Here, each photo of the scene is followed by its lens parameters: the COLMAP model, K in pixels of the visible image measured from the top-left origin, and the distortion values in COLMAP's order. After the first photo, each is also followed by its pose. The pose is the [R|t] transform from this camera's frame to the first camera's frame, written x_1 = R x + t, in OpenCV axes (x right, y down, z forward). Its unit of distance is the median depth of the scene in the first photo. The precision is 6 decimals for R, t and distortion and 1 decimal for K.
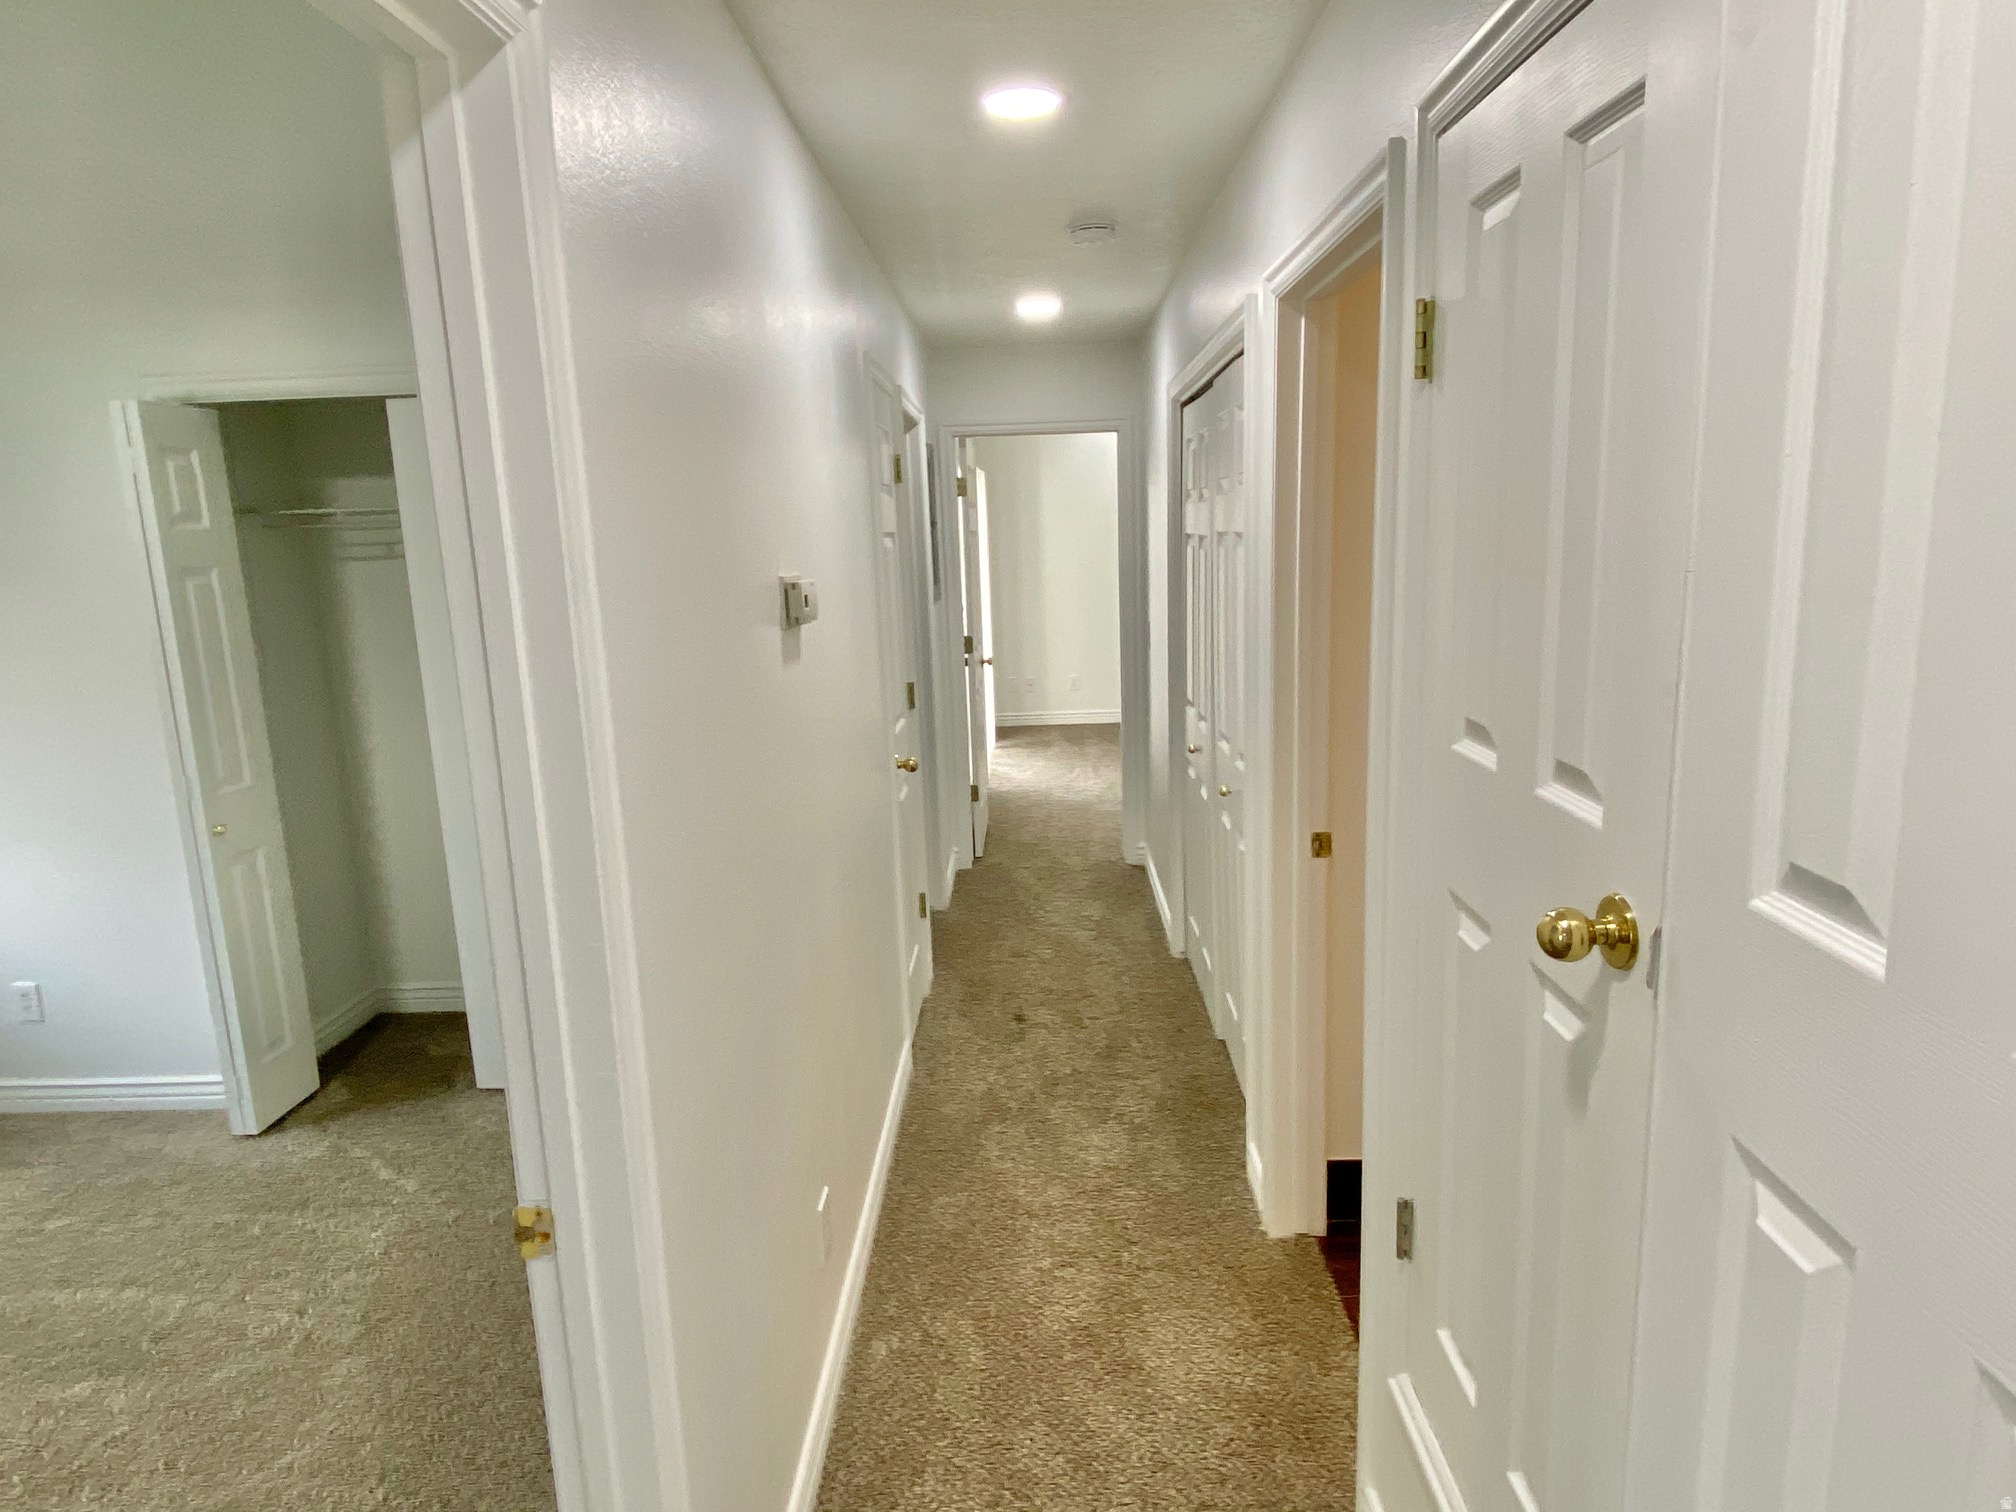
lens RADIAL K [[1226.9, 0, 990.8], [0, 1226.9, 757.2], [0, 0, 1]] dist [-0.001358, -0.007357]
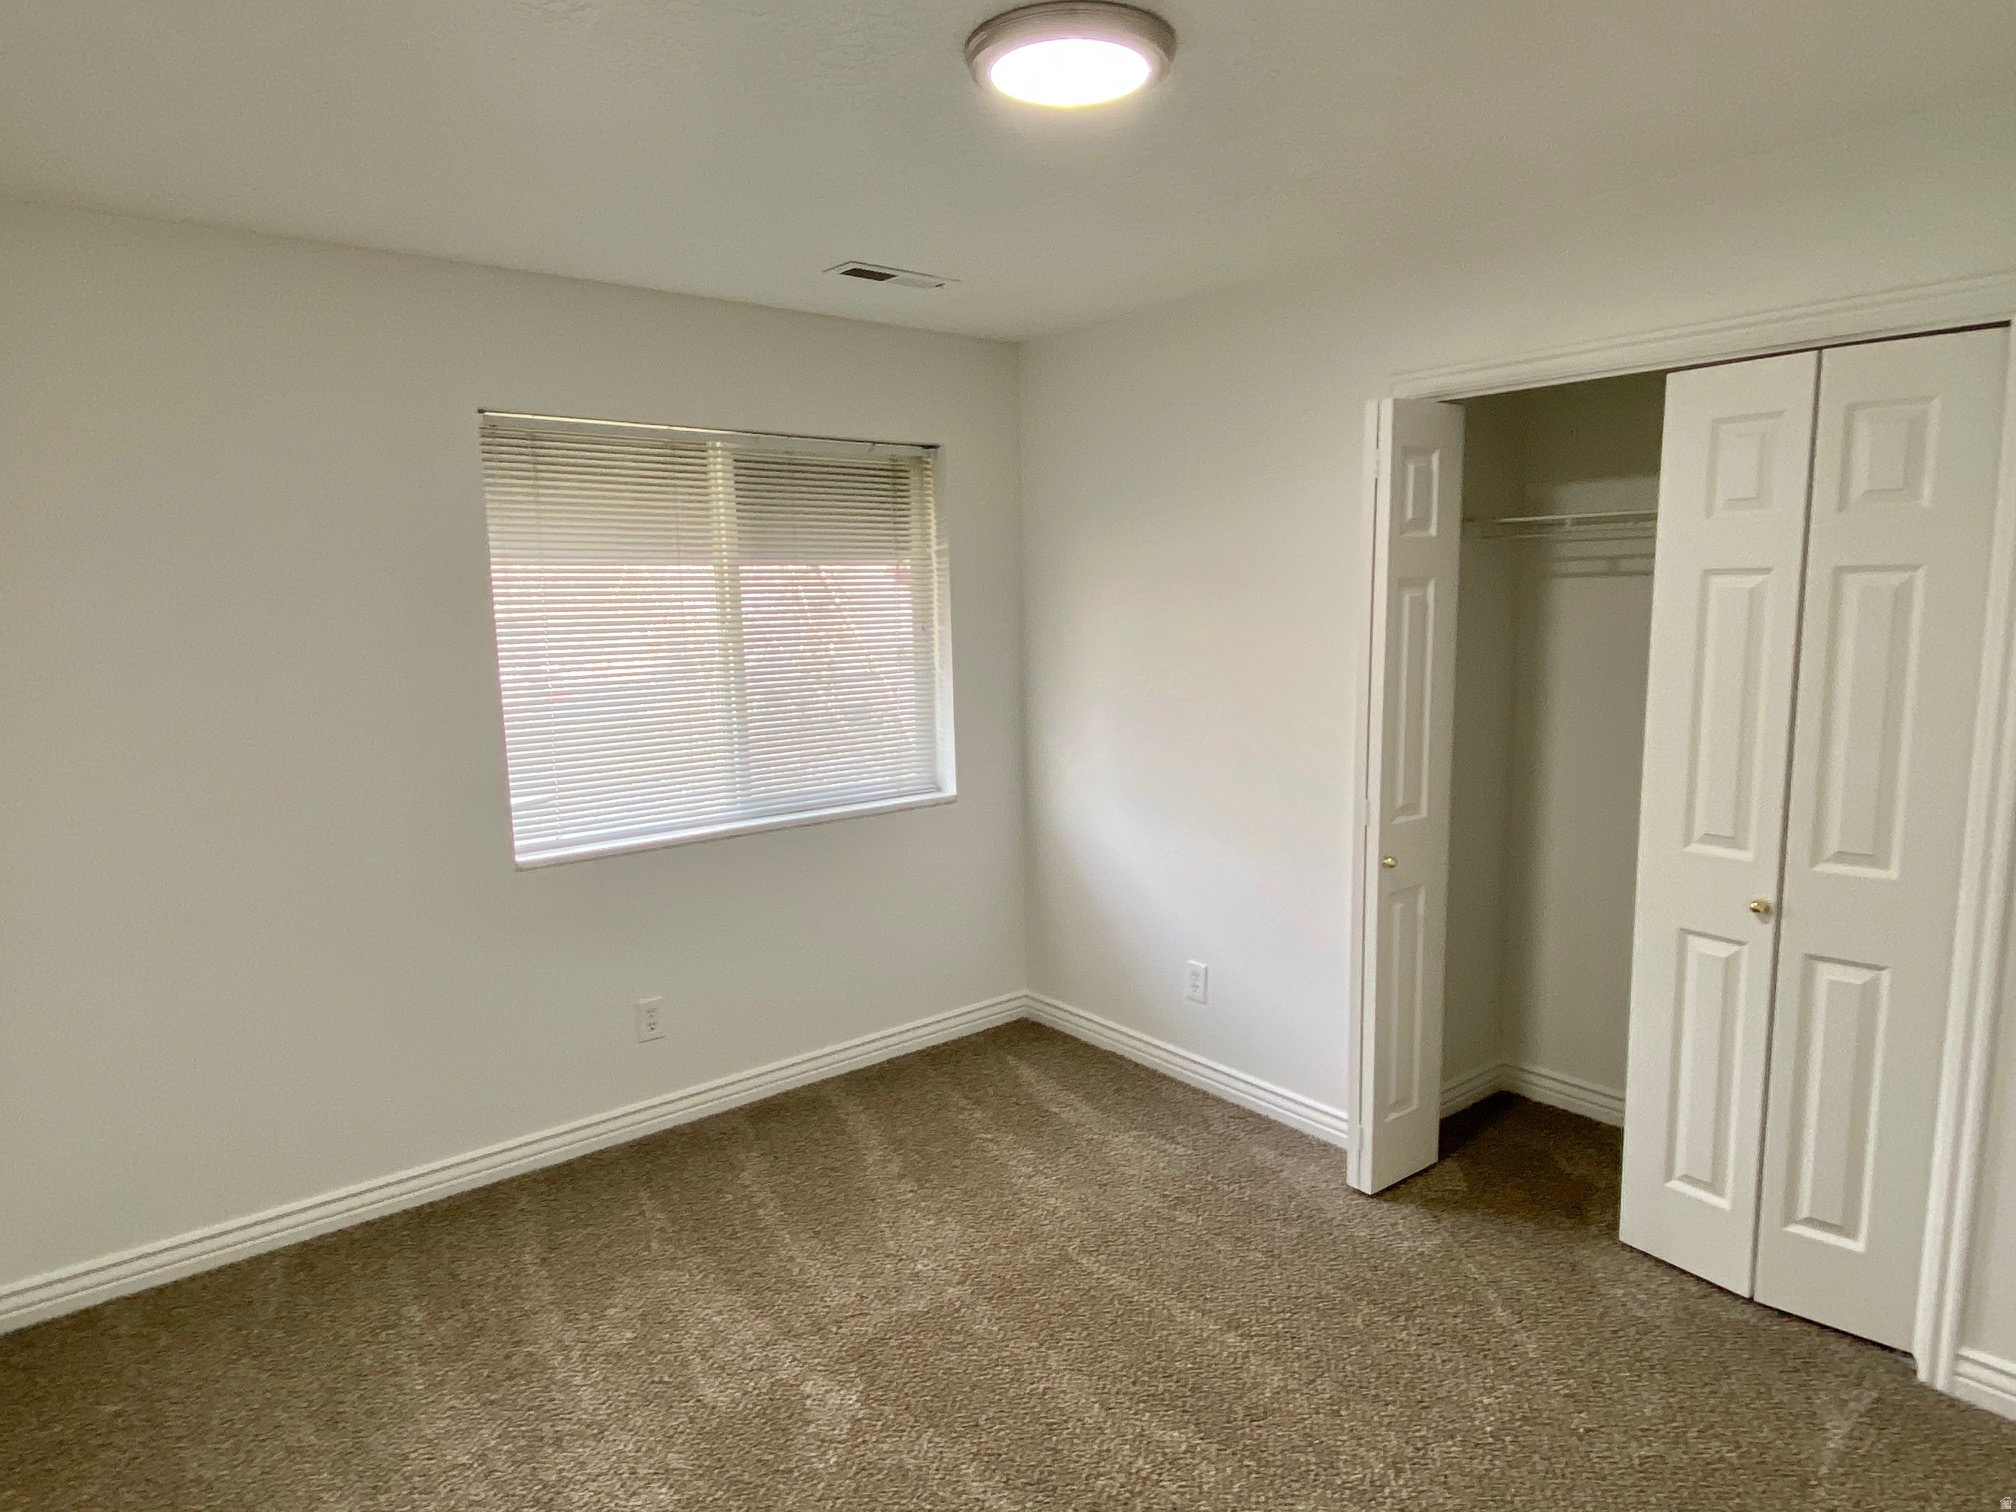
lens RADIAL K [[1226.9, 0, 990.8], [0, 1226.9, 757.2], [0, 0, 1]] dist [-0.001358, -0.007357]
pose [[0.648973, 0.140731, -0.747682, -0.144917], [-0.153263, 0.986779, 0.052705, -0.021060], [0.745214, 0.080387, 0.661962, 0.157082]]
